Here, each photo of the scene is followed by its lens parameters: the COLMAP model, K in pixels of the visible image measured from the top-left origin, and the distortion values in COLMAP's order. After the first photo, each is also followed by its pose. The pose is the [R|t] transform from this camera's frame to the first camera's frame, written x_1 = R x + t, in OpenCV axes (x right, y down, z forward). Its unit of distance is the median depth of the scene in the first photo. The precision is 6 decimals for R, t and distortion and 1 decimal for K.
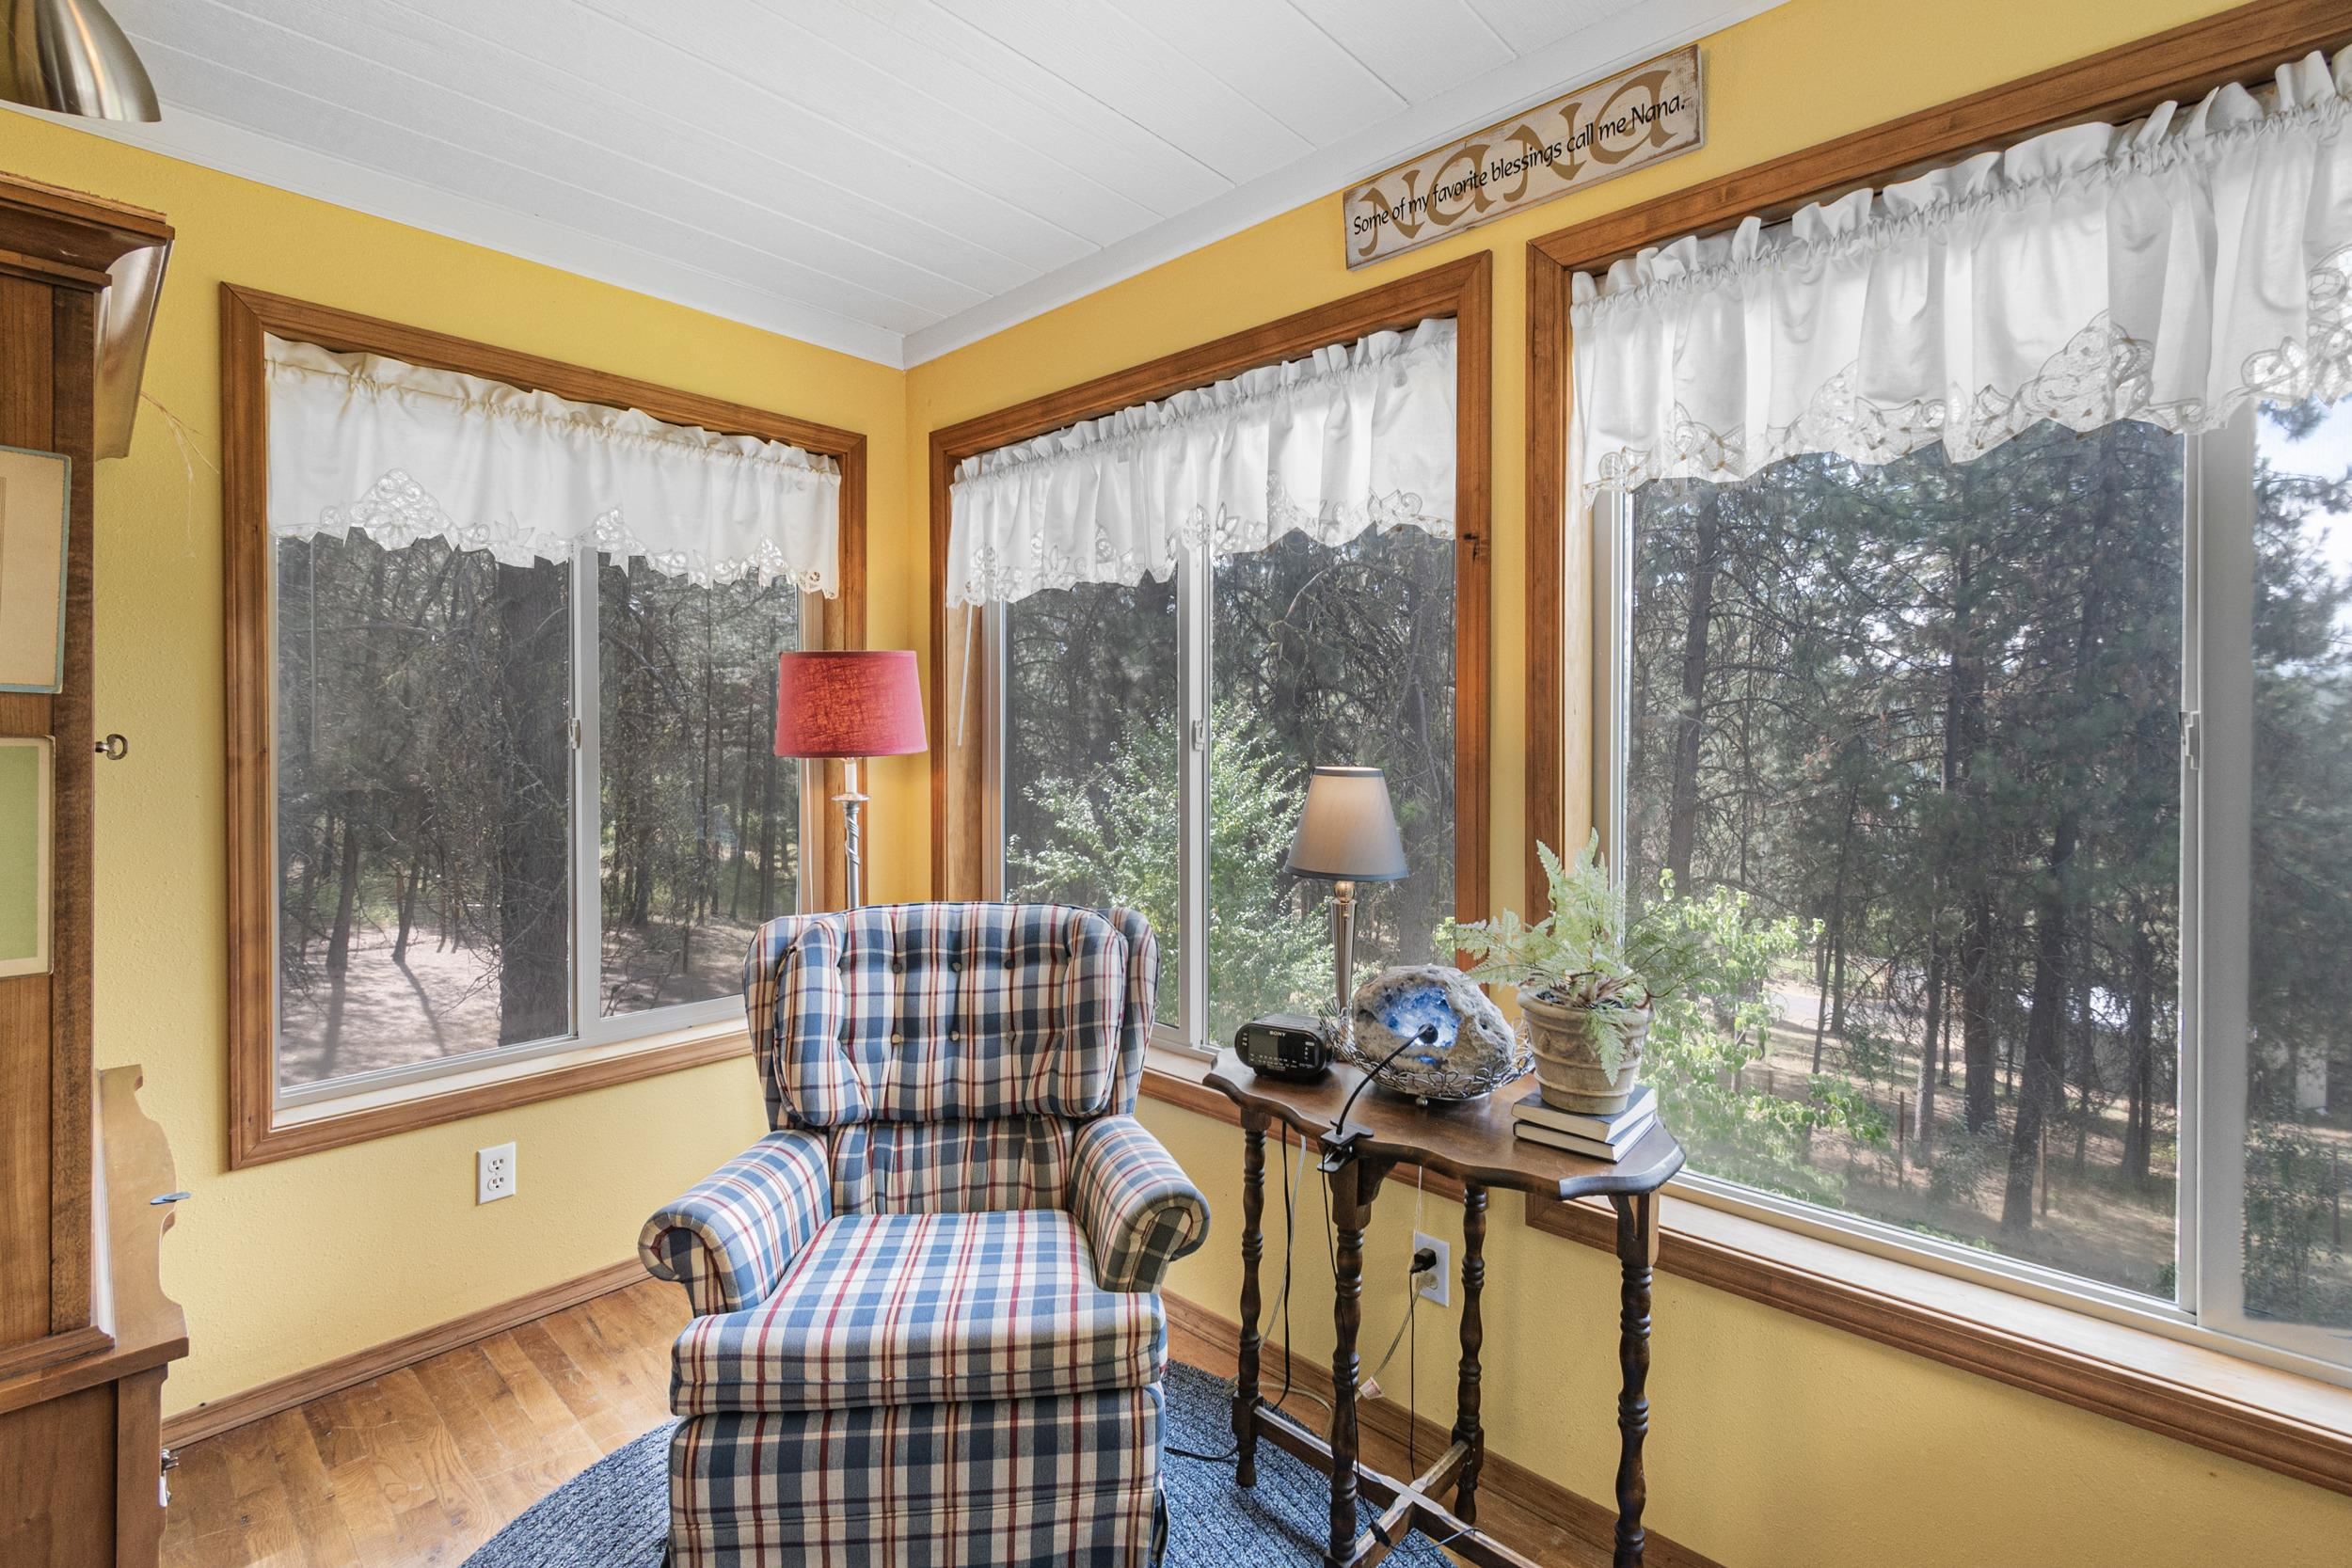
lens RADIAL K [[1048.5, 0, 1162.0], [0, 1048.5, 738.2], [0, 0, 1]] dist [0.010879, -0.006695]
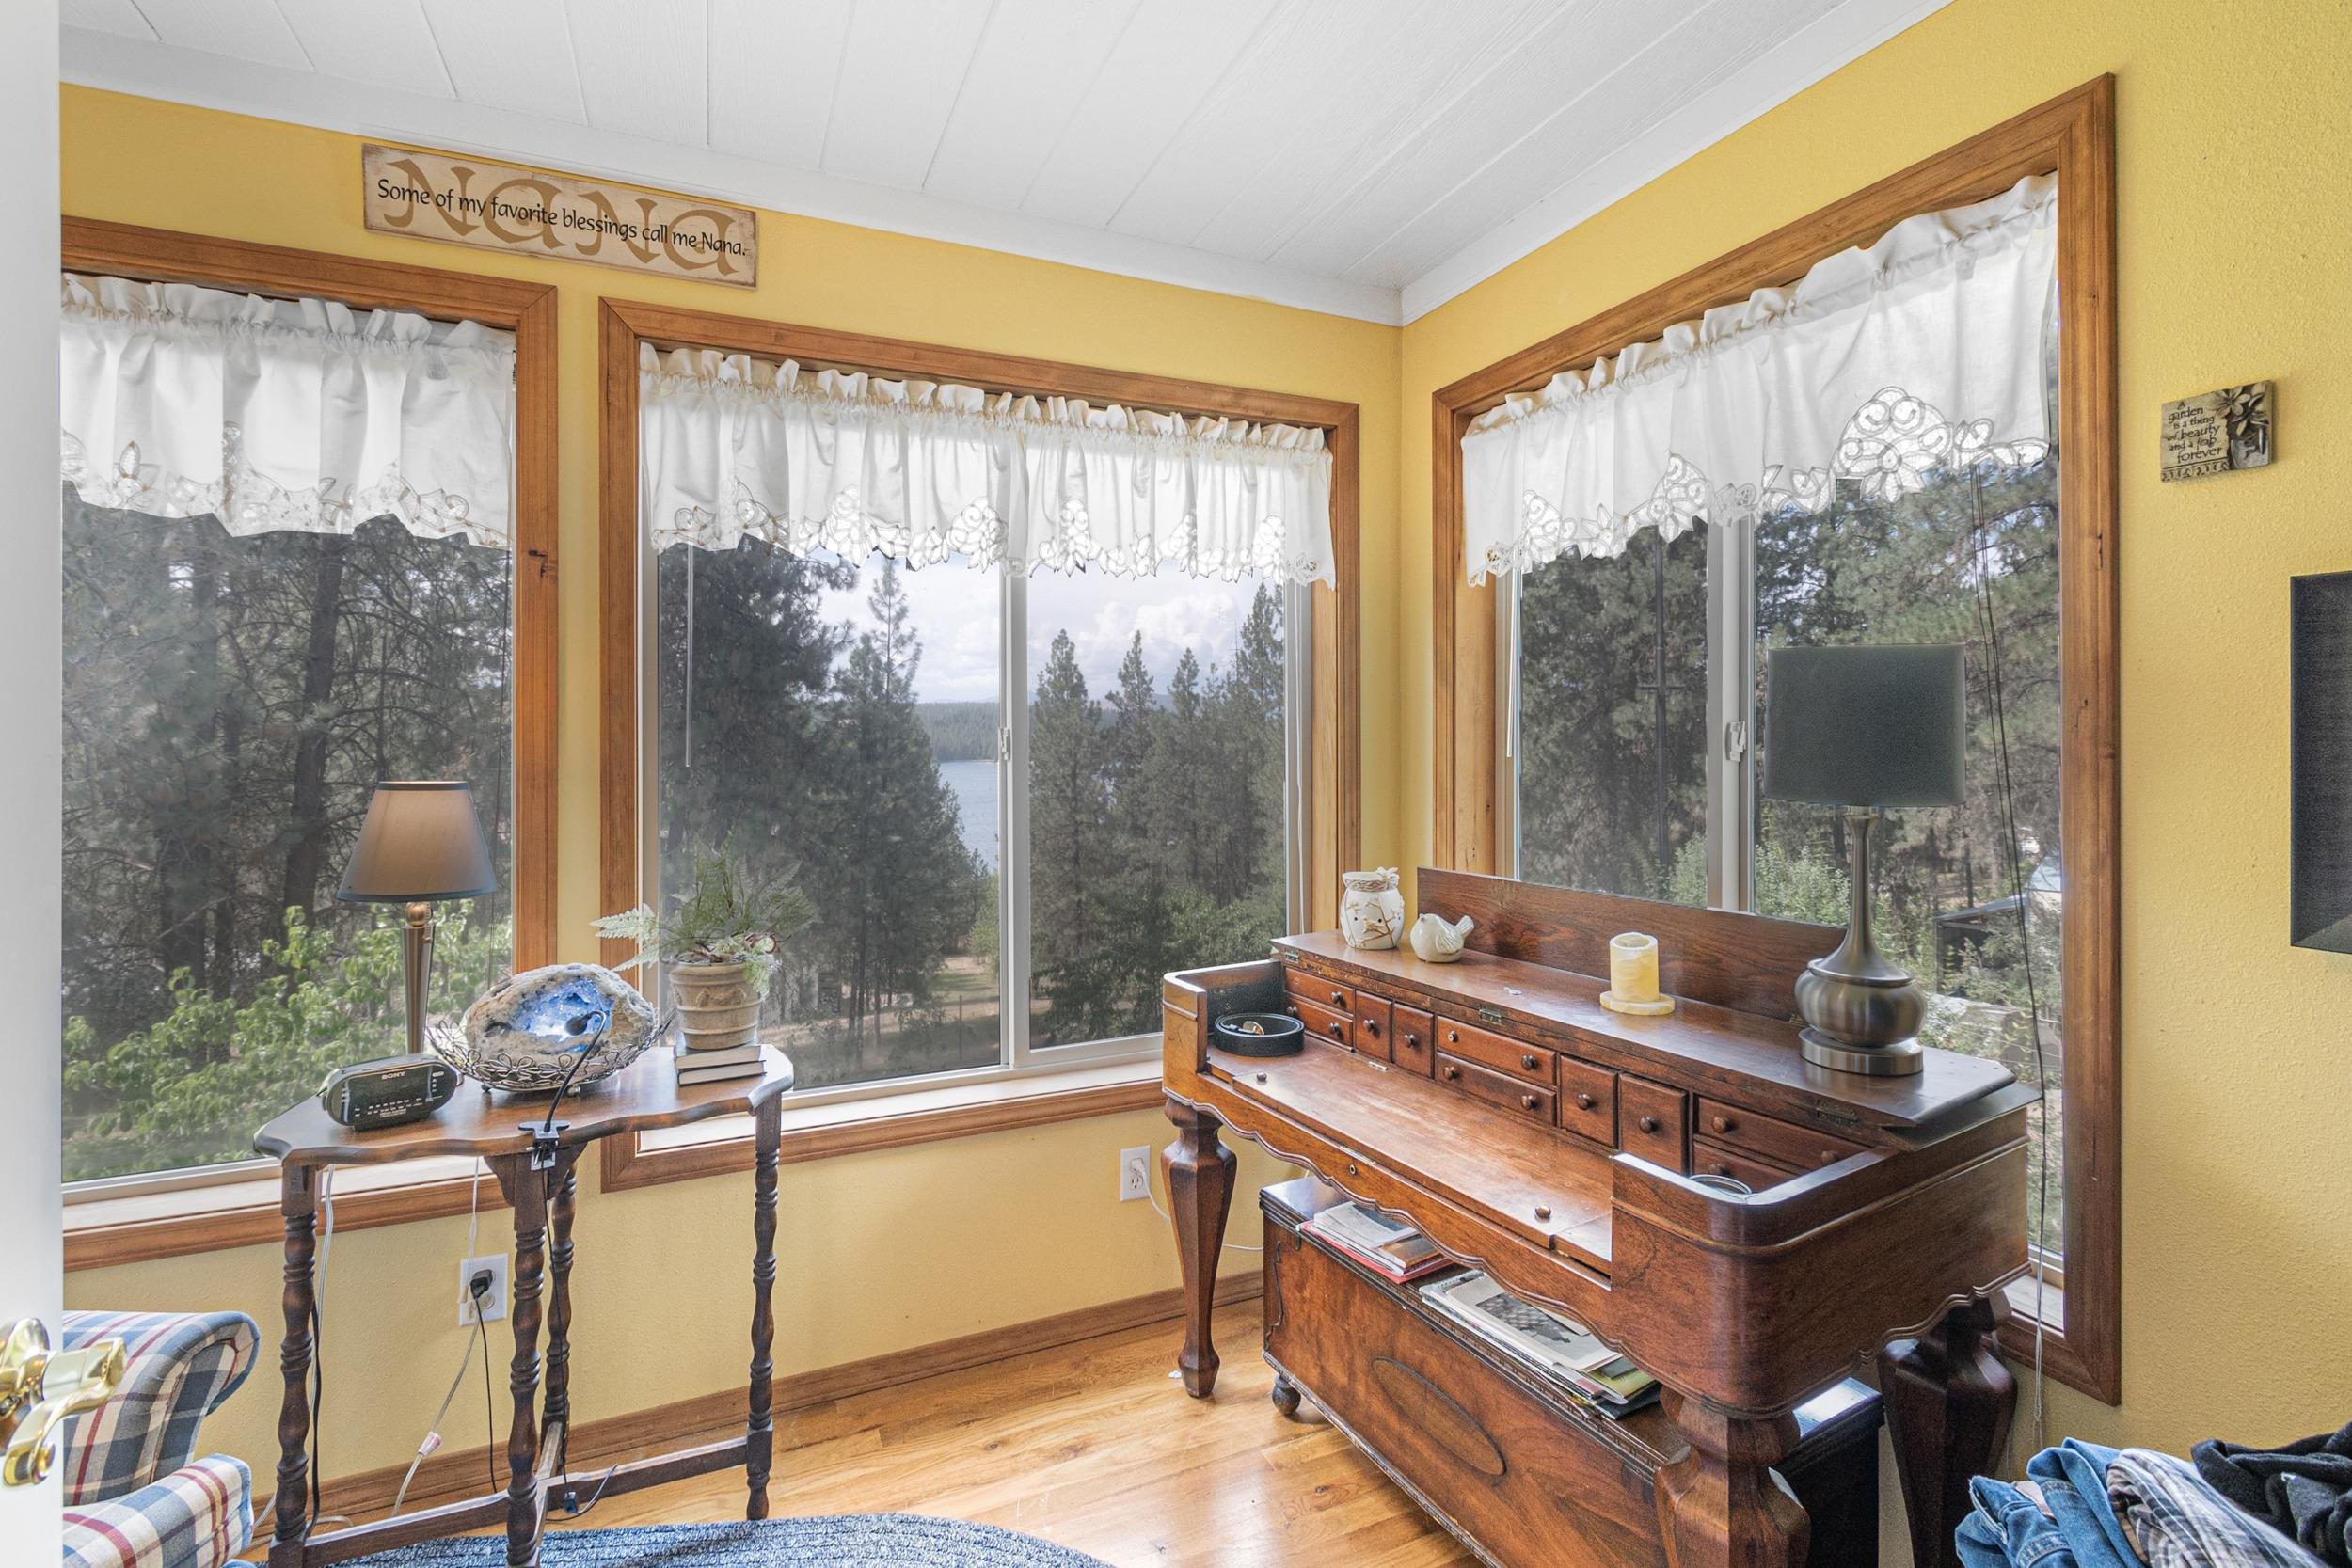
lens RADIAL K [[1048.5, 0, 1162.0], [0, 1048.5, 738.2], [0, 0, 1]] dist [0.010879, -0.006695]
pose [[0.407397, -0.002797, 0.913247, -0.422775], [0.011709, 0.999929, -0.002161, -0.000581], [-0.913176, 0.011574, 0.407401, 0.017780]]
